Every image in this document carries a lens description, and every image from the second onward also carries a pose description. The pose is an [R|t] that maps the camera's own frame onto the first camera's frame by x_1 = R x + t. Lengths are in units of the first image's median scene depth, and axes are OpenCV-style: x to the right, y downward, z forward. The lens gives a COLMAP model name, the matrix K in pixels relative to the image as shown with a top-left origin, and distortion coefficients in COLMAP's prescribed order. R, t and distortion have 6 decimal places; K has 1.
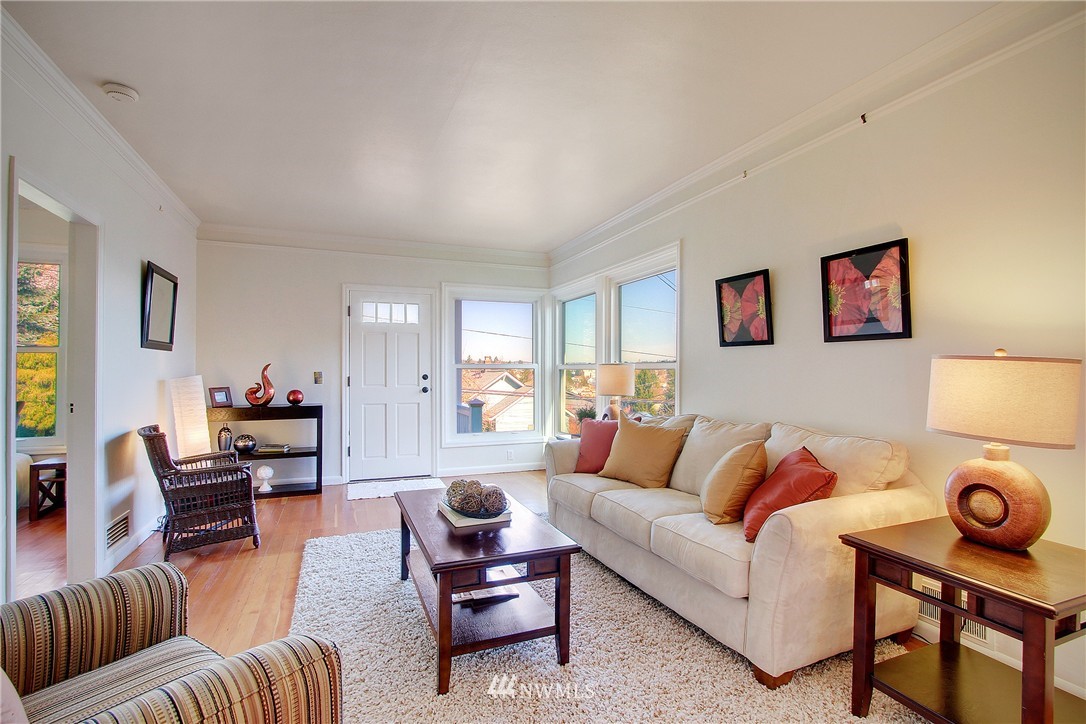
lens RADIAL K [[507.2, 0, 543.7], [0, 507.2, 365.6], [0, 0, 1]] dist [-0.022521, 0.000061]
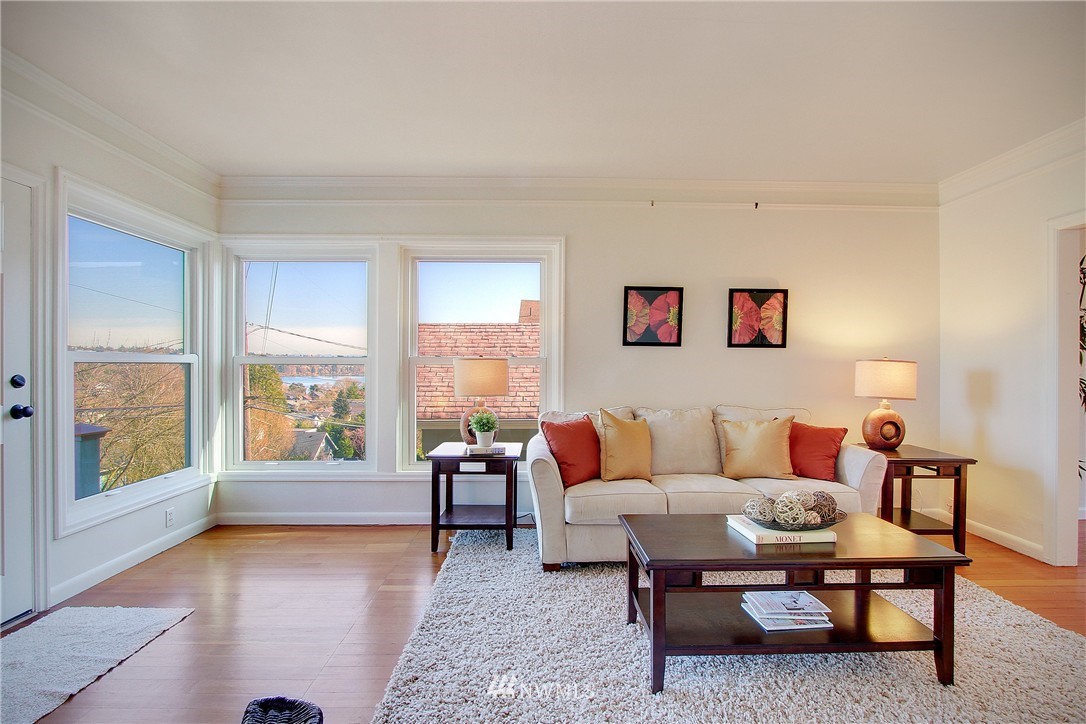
lens RADIAL K [[507.2, 0, 544.8], [0, 507.2, 367.3], [0, 0, 1]] dist [-0.022521, 0.000061]
pose [[0.361104, -0.001542, 0.932524, -0.847963], [-0.011209, 0.999919, 0.005994, 0.006955], [-0.932458, -0.012617, 0.361057, 0.829503]]
